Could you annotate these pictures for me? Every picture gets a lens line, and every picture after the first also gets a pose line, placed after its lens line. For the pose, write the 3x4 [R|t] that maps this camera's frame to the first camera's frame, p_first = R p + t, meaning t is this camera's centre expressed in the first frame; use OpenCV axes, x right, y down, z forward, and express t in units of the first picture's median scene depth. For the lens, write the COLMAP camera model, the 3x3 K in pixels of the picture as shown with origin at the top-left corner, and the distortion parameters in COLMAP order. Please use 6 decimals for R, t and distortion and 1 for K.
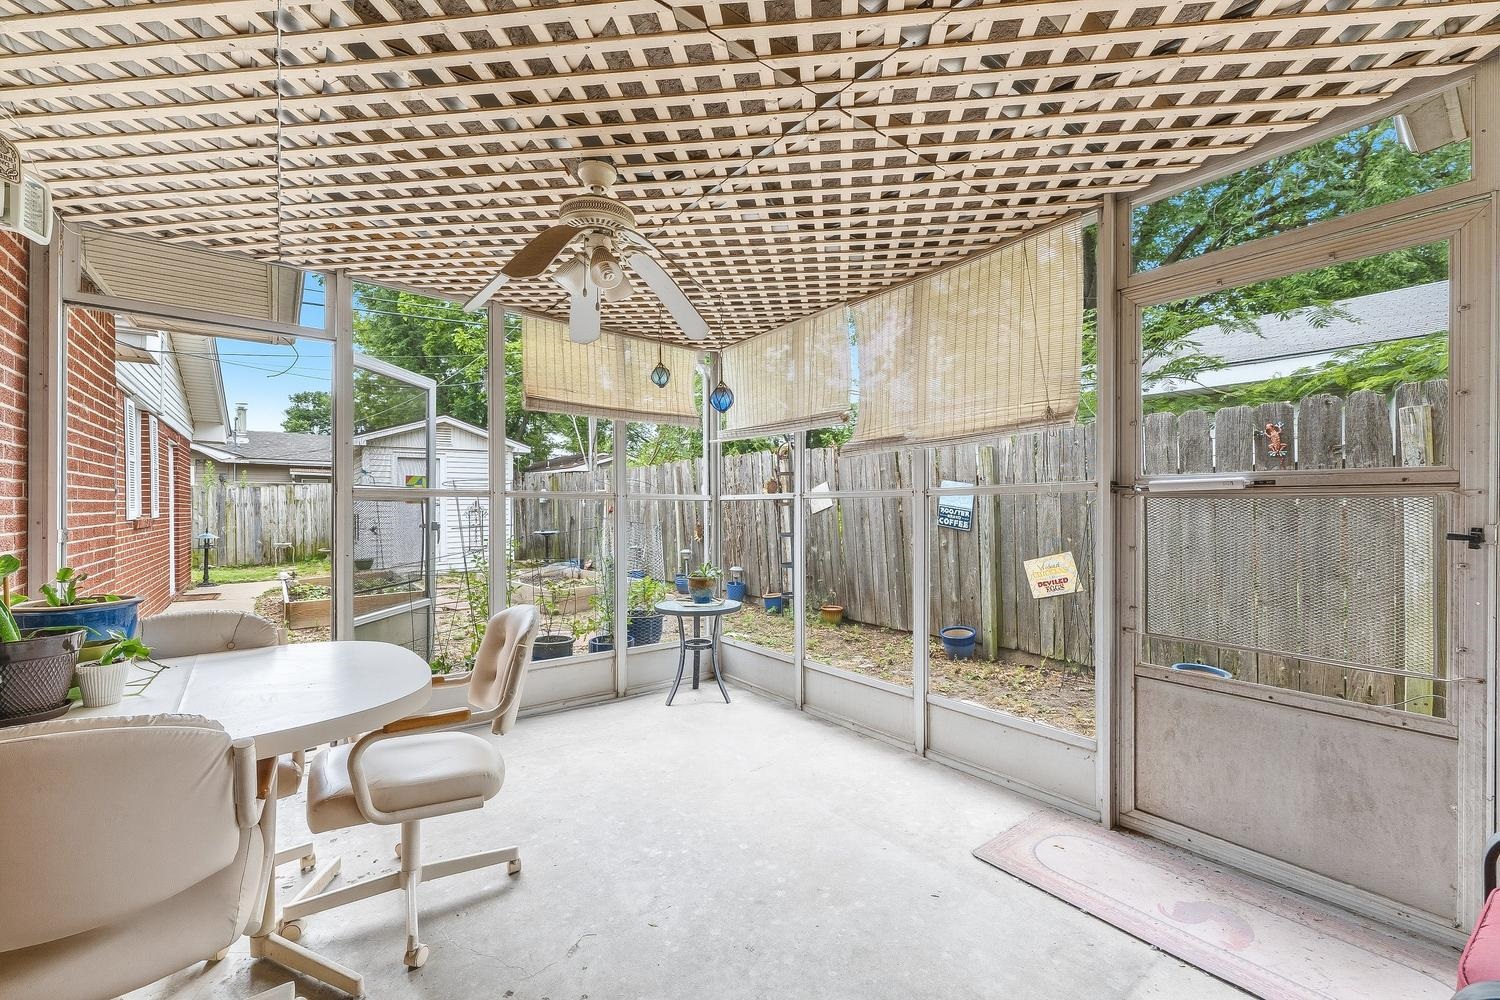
lens RADIAL K [[604.8, 0, 747.2], [0, 604.8, 506.0], [0, 0, 1]] dist [-0.000582, -0.000342]
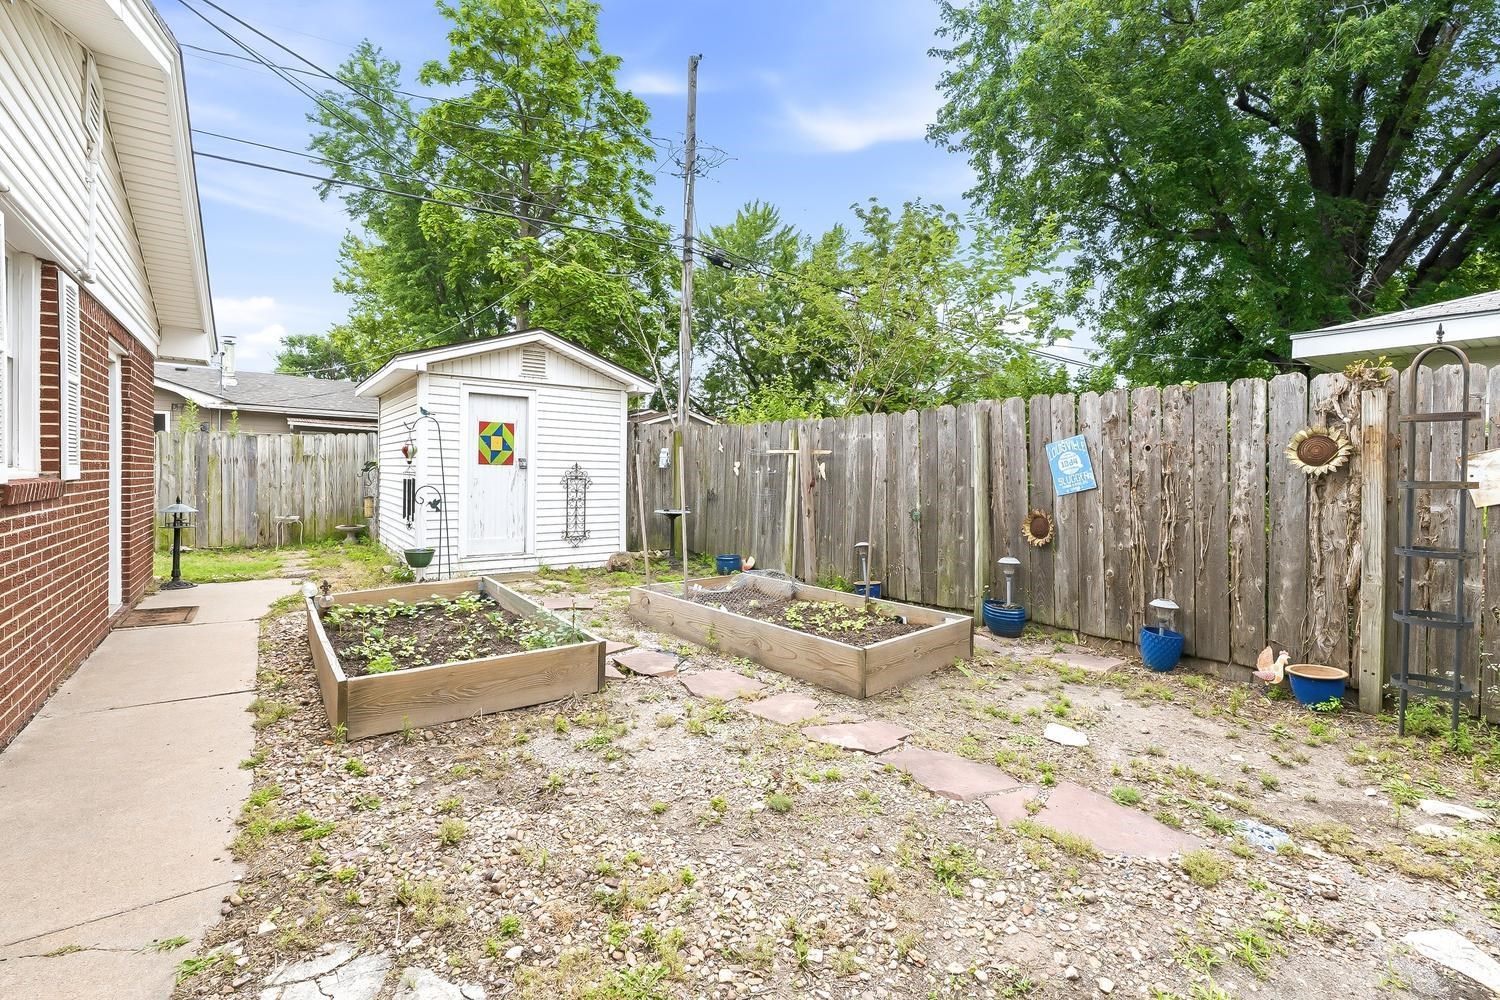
lens RADIAL K [[672.1, 0, 753.3], [0, 672.1, 484.9], [0, 0, 1]] dist [0.003153, 0.000919]
pose [[0.999198, 0.025118, -0.031198, -0.219437], [-0.024736, 0.999615, 0.012569, 0.001589], [0.031501, -0.011787, 0.999434, 0.254164]]
